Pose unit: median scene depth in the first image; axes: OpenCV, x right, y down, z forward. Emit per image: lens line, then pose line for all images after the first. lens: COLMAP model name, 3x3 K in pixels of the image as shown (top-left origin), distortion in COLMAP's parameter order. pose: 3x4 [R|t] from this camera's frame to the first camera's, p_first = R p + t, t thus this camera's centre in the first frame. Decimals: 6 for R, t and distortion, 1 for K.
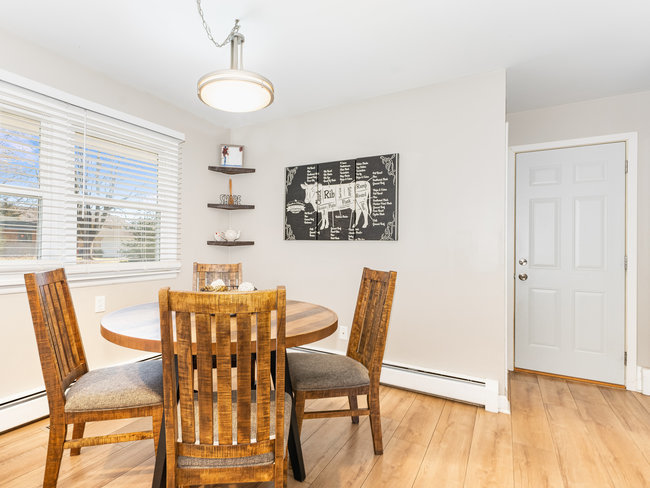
lens RADIAL K [[351.4, 0, 289.2], [0, 351.4, 241.6], [0, 0, 1]] dist [0.012143, 0.002274]
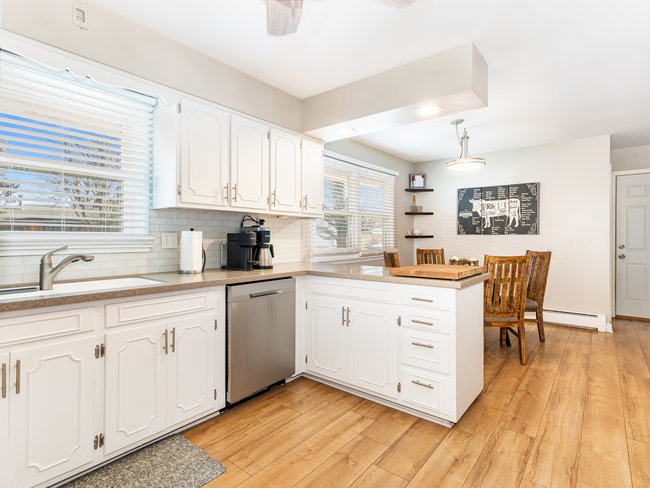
lens RADIAL K [[351.4, 0, 323.4], [0, 351.4, 236.9], [0, 0, 1]] dist [0.012143, 0.002274]
pose [[0.993091, -0.011529, -0.116778, -0.466522], [0.013238, 0.999816, 0.013861, -0.026064], [0.116597, -0.015311, 0.993061, -0.714286]]
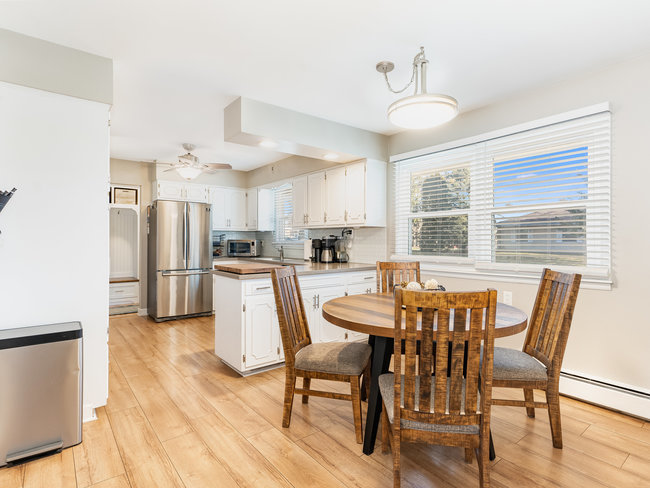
lens RADIAL K [[351.4, 0, 326.7], [0, 351.4, 241.6], [0, 0, 1]] dist [0.012143, 0.002274]
pose [[-0.345888, -0.007533, -0.938246, 0.628495], [0.013449, 0.999825, -0.012985, -0.001435], [0.938179, -0.017110, -0.345726, 0.693083]]
